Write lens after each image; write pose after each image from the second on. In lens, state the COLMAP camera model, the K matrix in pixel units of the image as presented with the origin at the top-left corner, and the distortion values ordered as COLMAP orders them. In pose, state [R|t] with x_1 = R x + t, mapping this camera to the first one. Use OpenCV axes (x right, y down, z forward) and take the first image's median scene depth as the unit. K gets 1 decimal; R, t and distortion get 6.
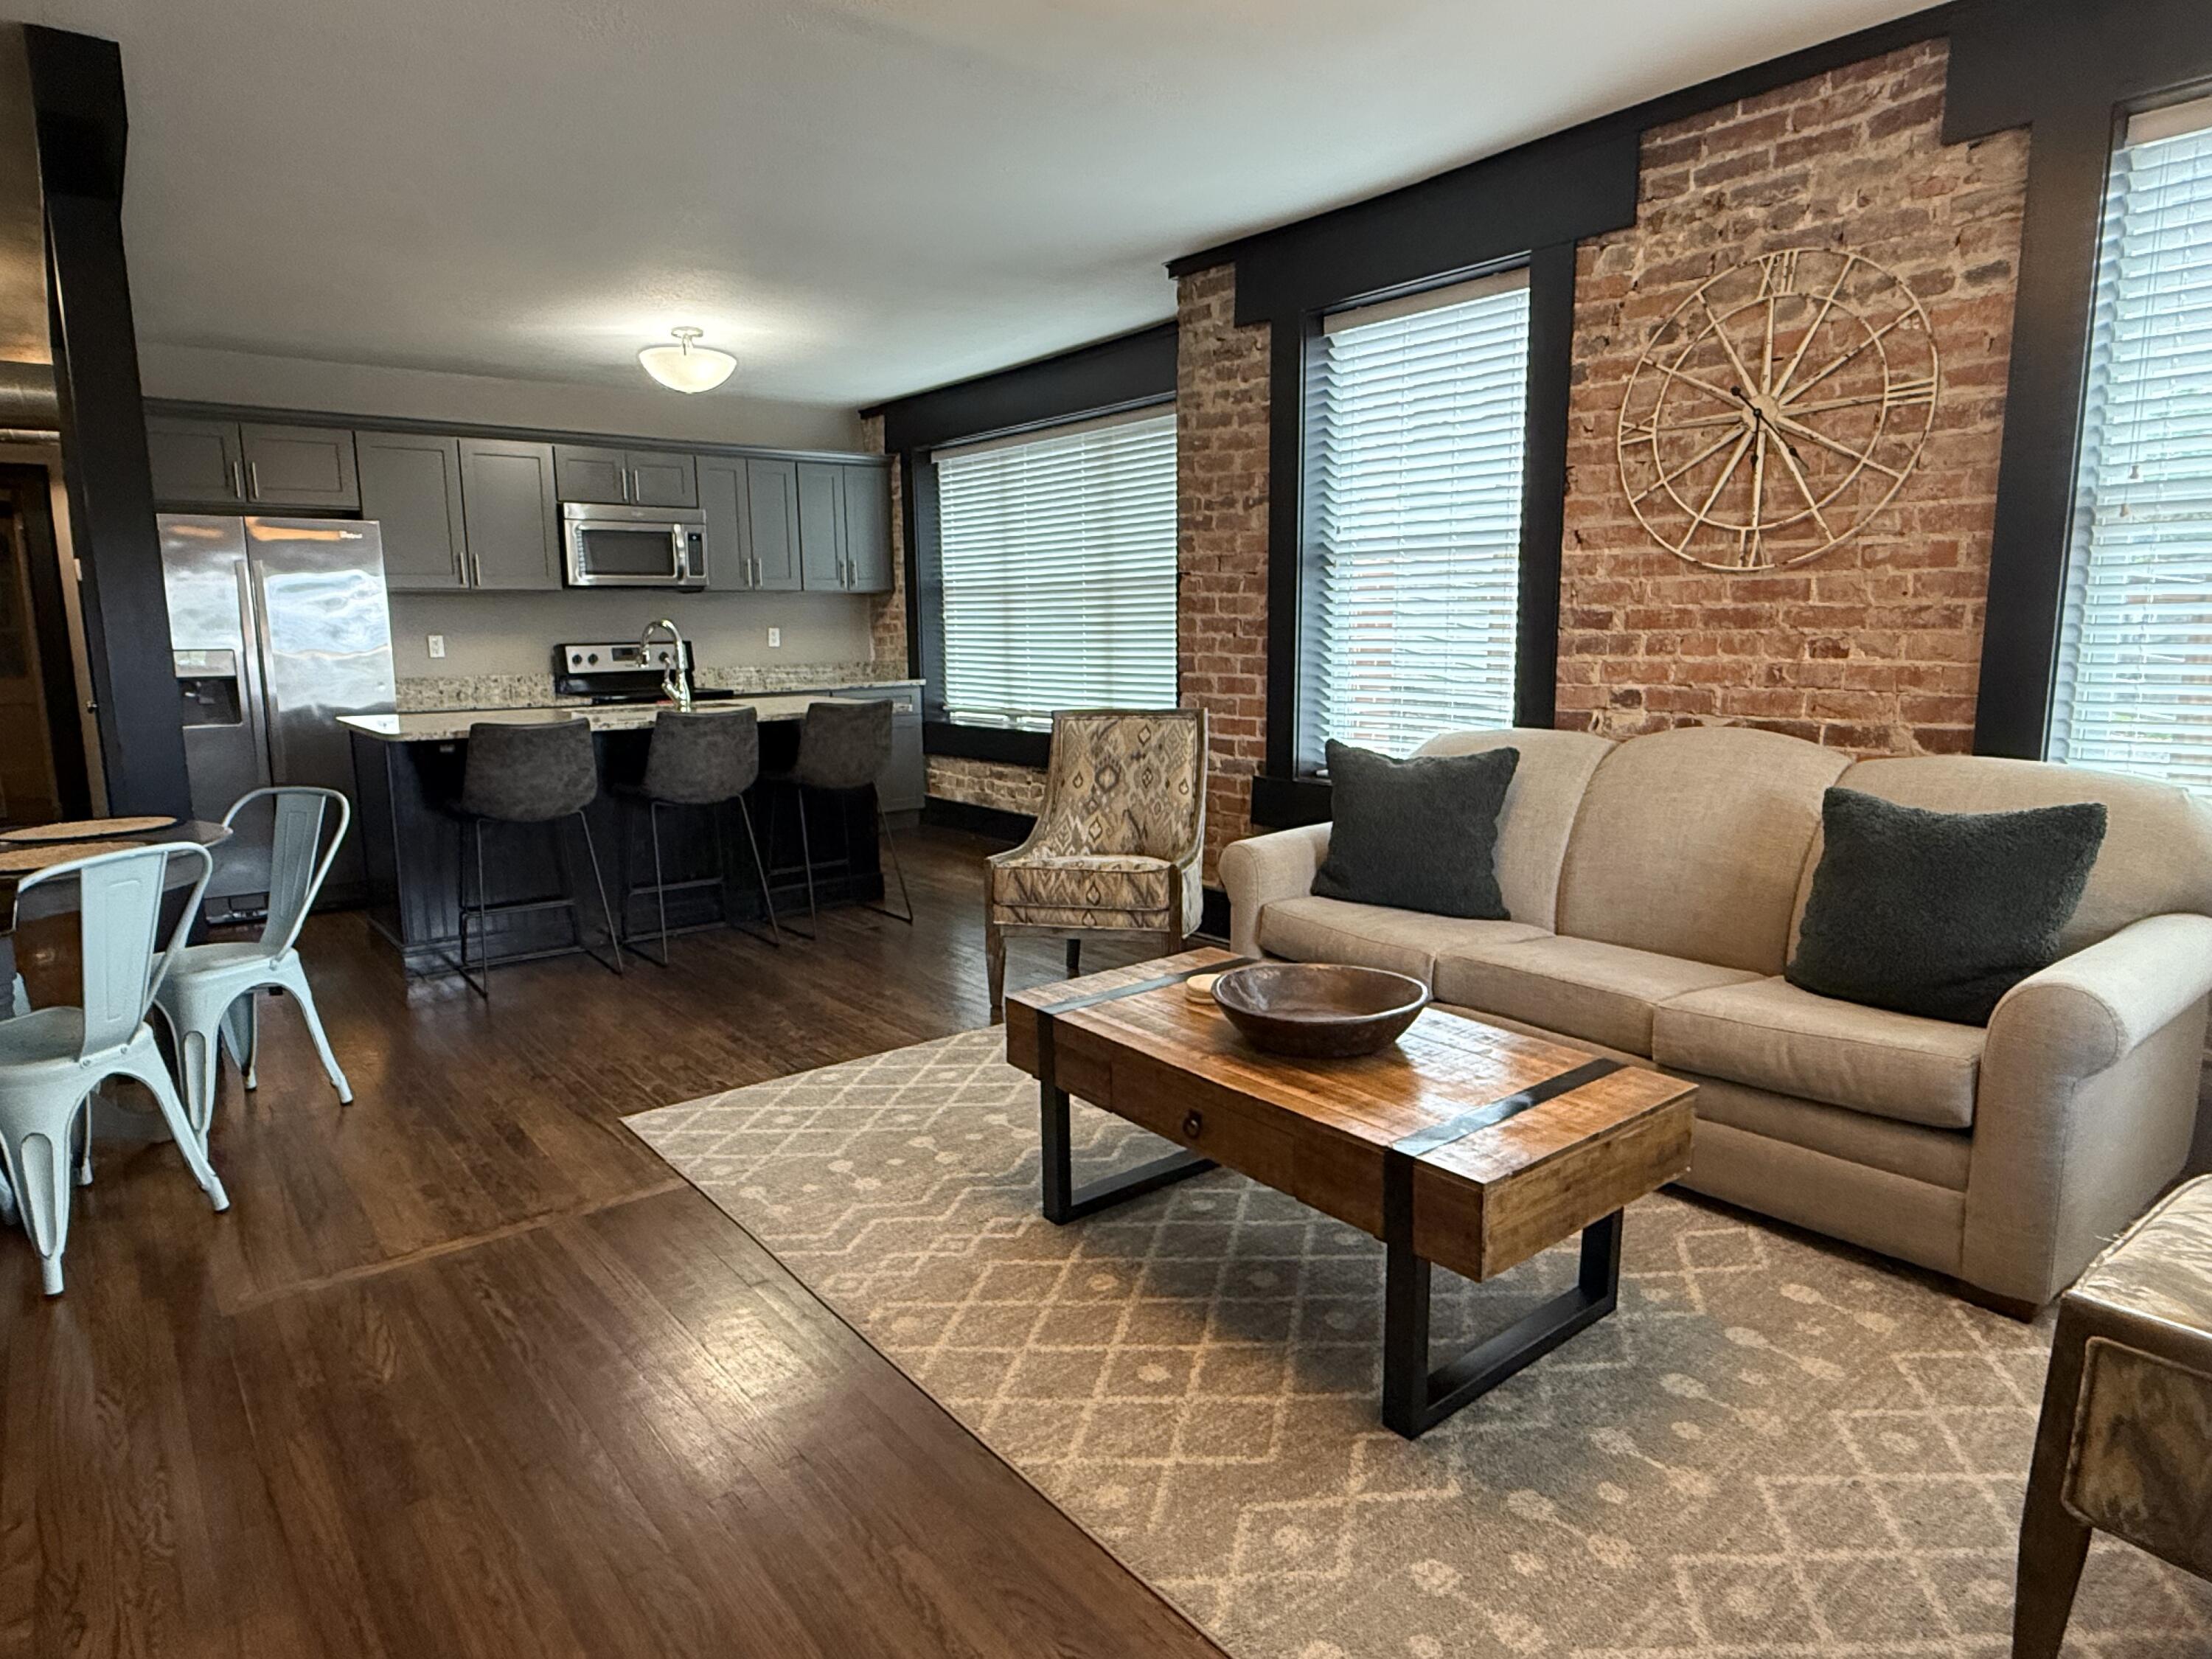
lens RADIAL K [[1269.4, 0, 1106.0], [0, 1269.4, 829.5], [0, 0, 1]] dist [-0.017724, 0.000549]
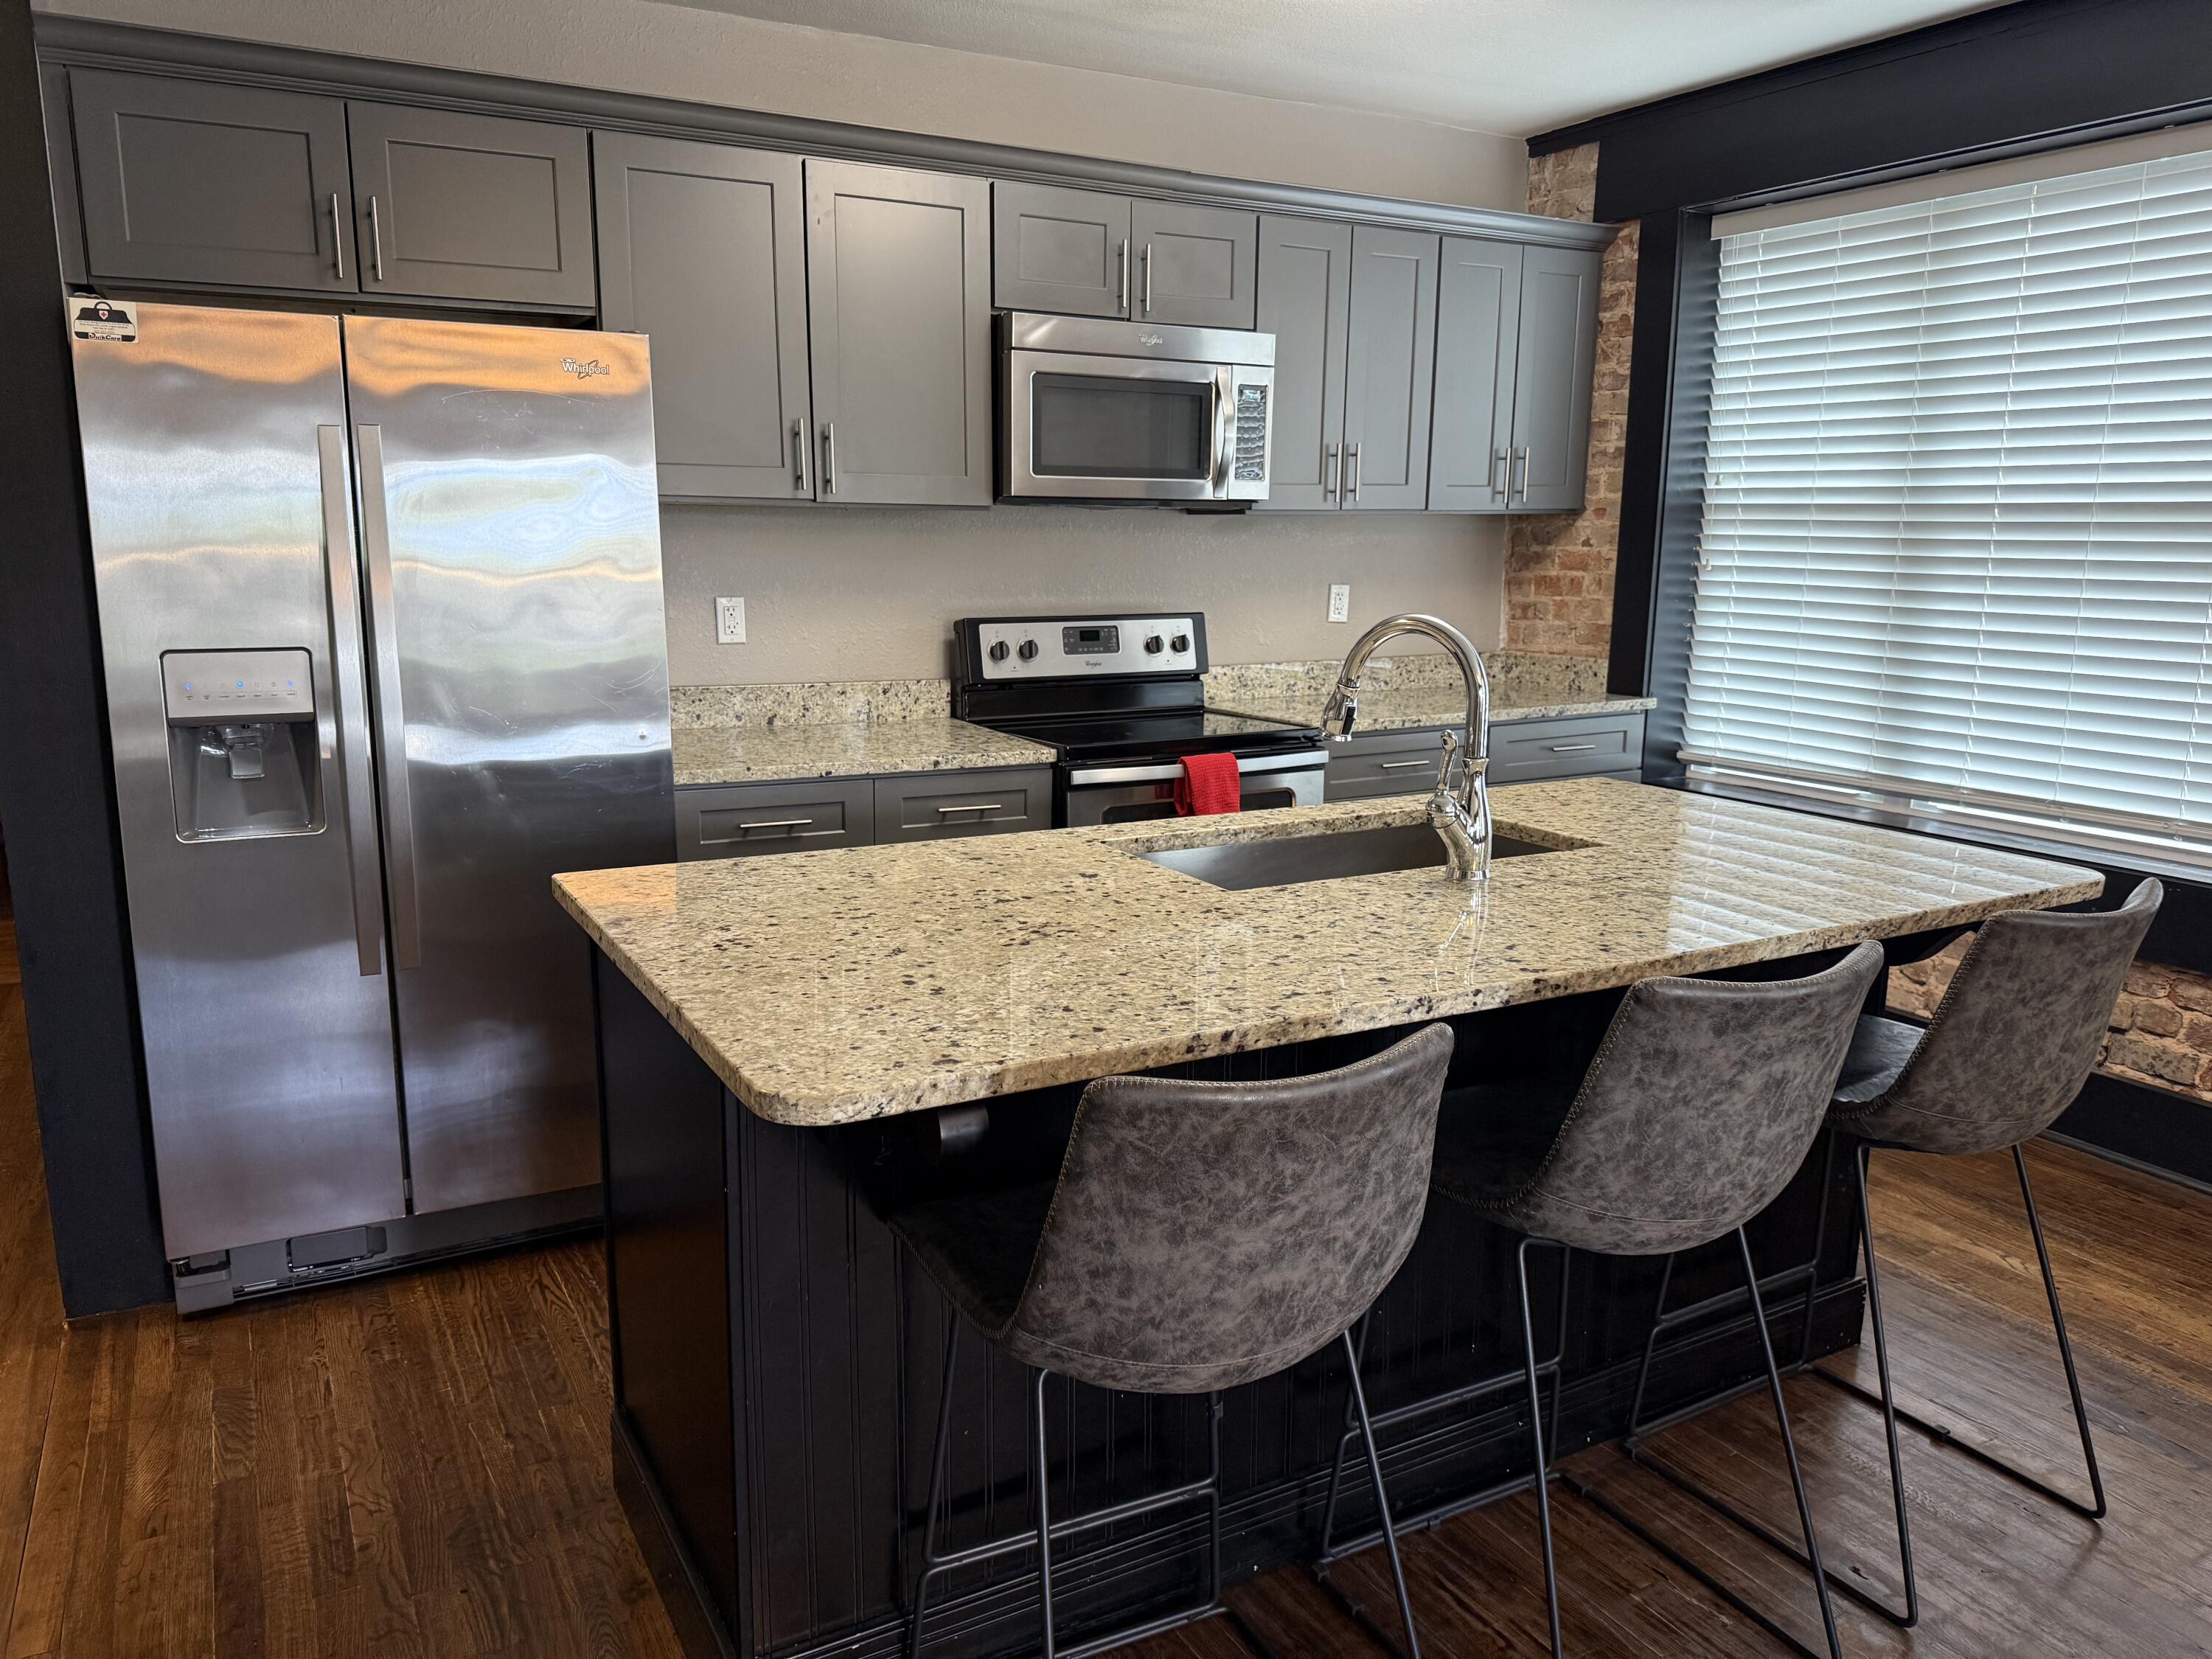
lens RADIAL K [[1544.5, 0, 1106.0], [0, 1544.5, 829.5], [0, 0, 1]] dist [0.116451, -0.229835]
pose [[0.983596, 0.051289, -0.172940, -0.271142], [-0.046468, 0.998413, 0.031817, -0.086634], [0.174298, -0.023259, 0.984418, 0.422377]]
